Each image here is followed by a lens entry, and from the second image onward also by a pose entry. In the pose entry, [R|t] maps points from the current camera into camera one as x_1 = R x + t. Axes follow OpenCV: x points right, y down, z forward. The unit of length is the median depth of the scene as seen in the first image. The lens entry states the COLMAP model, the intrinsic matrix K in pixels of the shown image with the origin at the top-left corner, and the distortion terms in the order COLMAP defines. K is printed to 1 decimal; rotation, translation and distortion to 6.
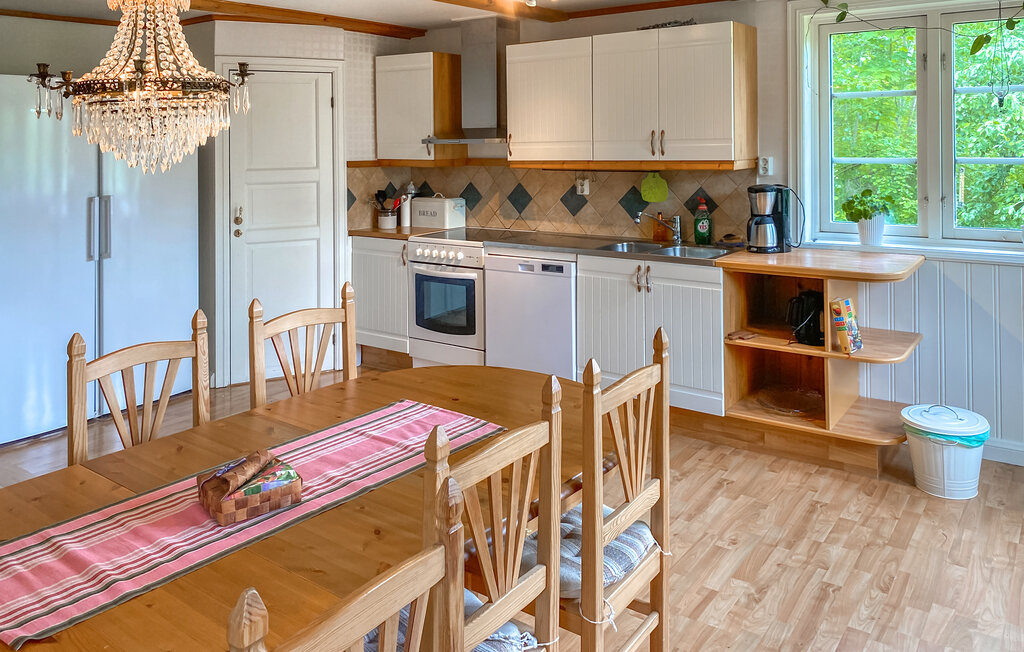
lens RADIAL K [[824.3, 0, 508.1], [0, 824.3, 331.0], [0, 0, 1]] dist [0.004076, -0.001987]
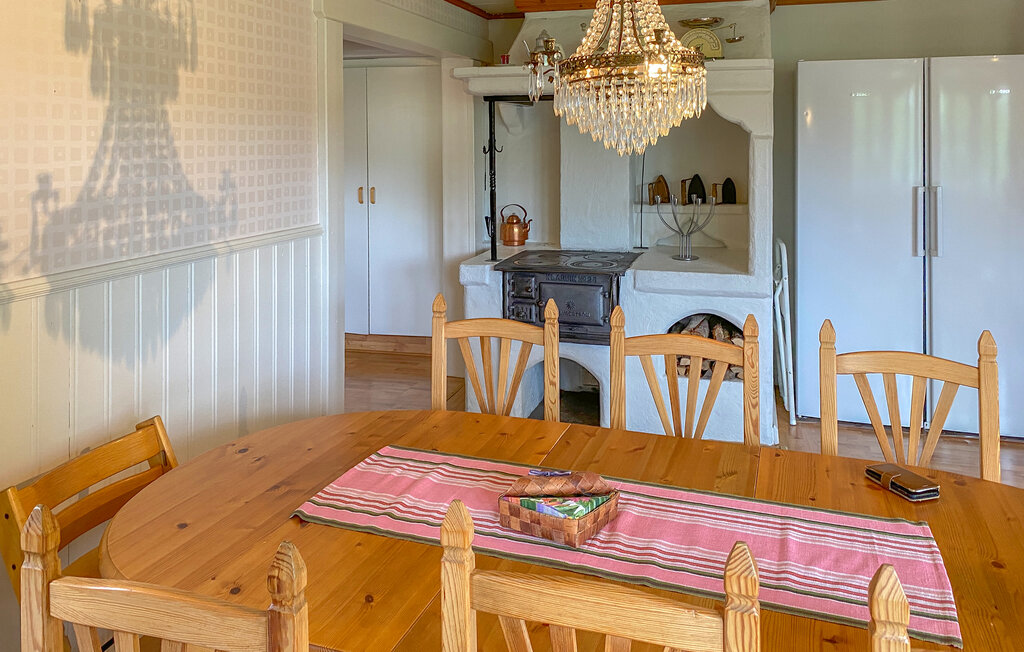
lens RADIAL K [[799.3, 0, 510.5], [0, 799.3, 253.5], [0, 0, 1]] dist [0.005048, 0.001296]
pose [[0.280246, 0.136698, -0.950145, 0.228019], [-0.209113, 0.974731, 0.078557, -0.065533], [0.936875, 0.176672, 0.301750, 0.324327]]
